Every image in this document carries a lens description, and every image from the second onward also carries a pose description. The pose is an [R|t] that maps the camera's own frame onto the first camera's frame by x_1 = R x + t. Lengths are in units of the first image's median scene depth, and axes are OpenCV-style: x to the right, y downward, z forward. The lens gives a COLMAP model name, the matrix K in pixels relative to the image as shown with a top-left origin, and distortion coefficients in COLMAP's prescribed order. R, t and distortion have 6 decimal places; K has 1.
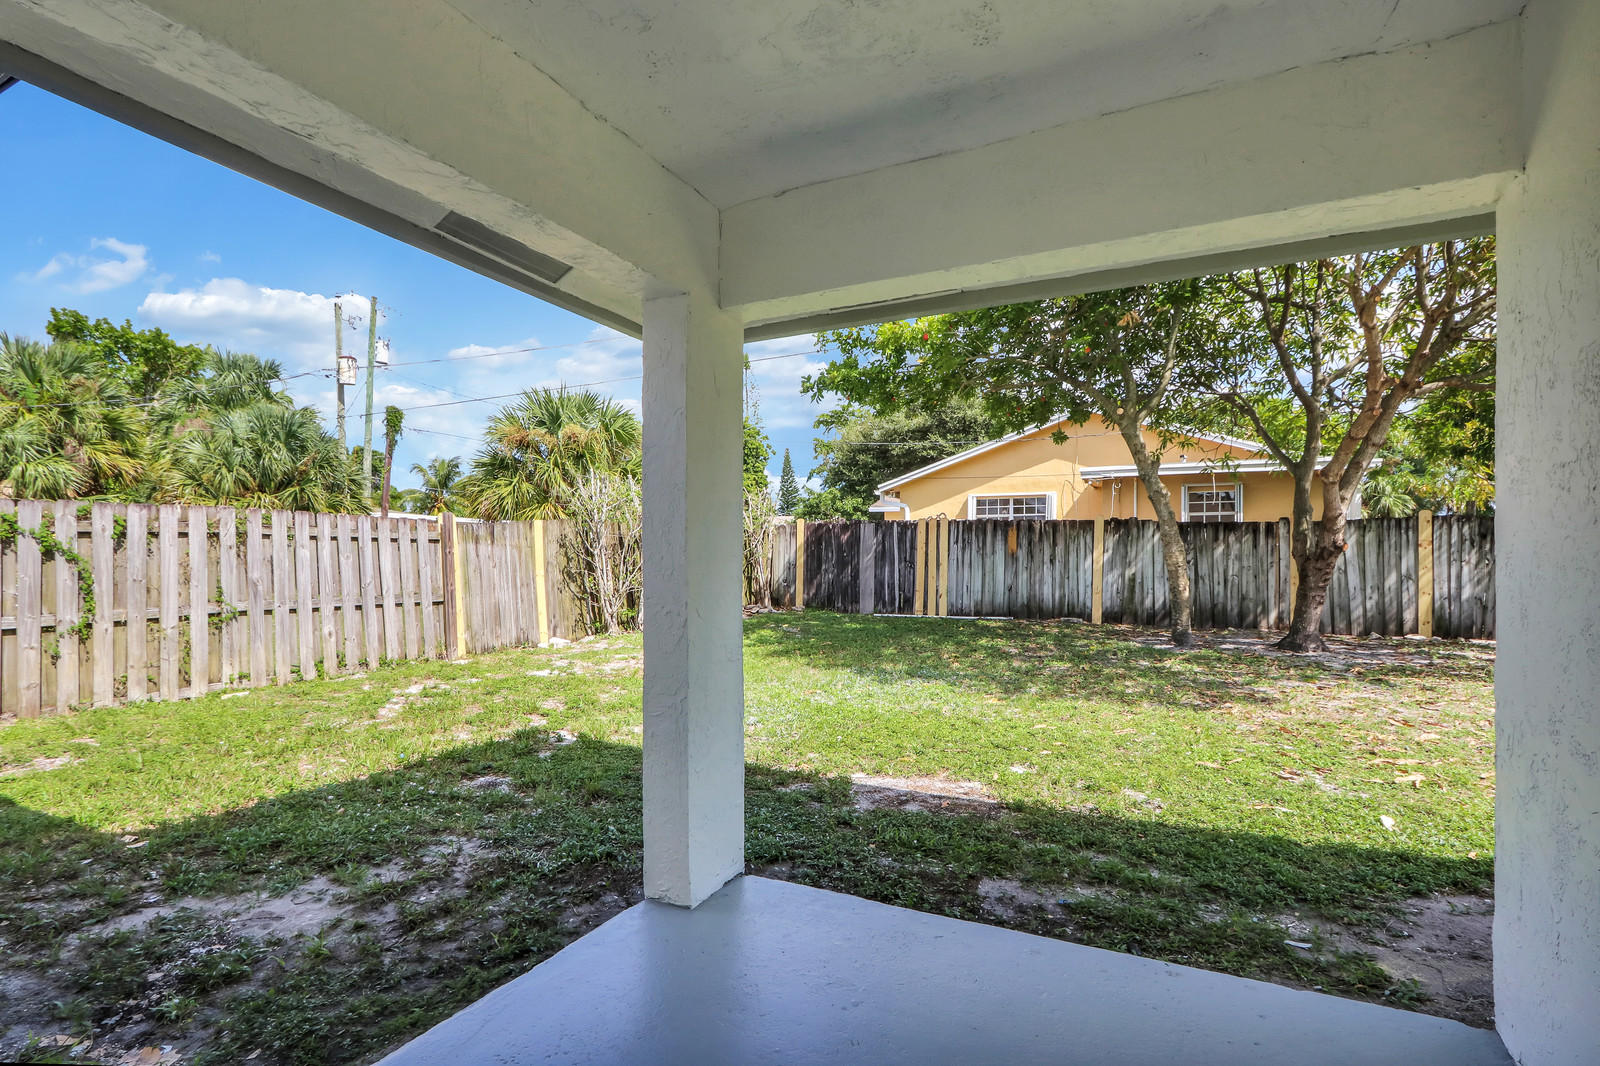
lens RADIAL K [[758.0, 0, 788.8], [0, 758.0, 564.9], [0, 0, 1]] dist [-0.004188, -0.000564]
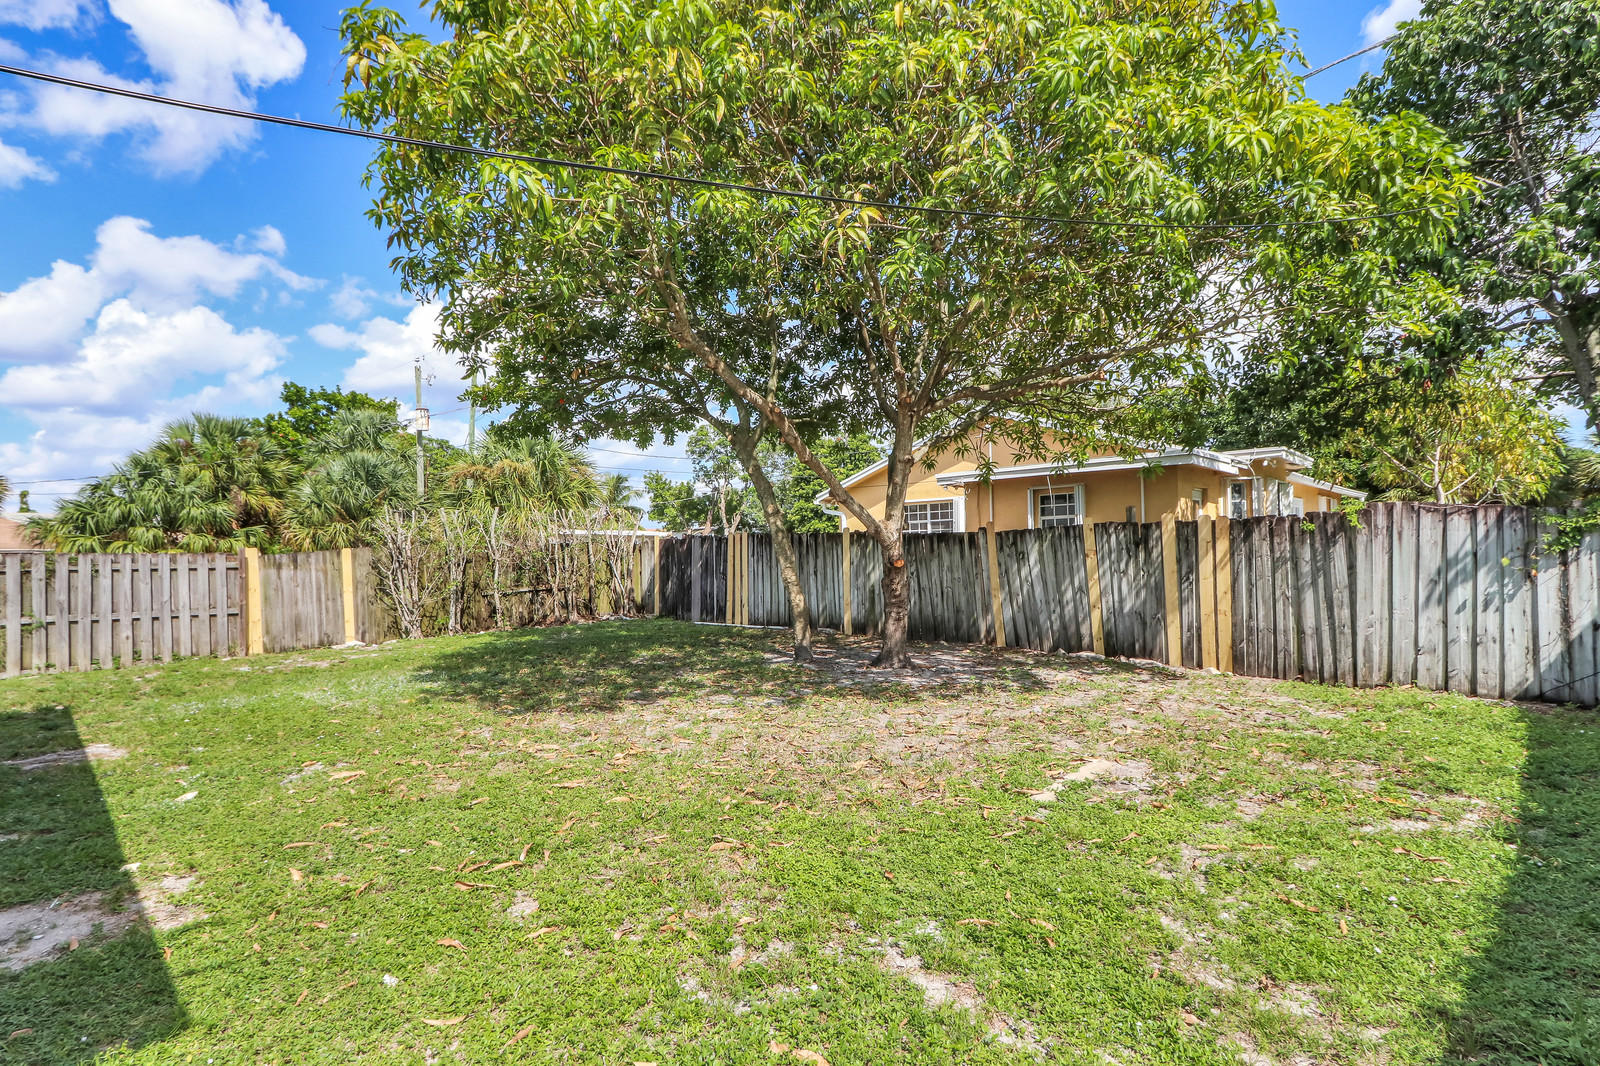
lens RADIAL K [[758.5, 0, 770.3], [0, 758.5, 528.0], [0, 0, 1]] dist [-0.004680, -0.000726]
pose [[0.954484, -0.029557, -0.296793, 0.711315], [0.015456, 0.998642, -0.049746, -0.018472], [0.297861, 0.042894, 0.953645, -0.009095]]
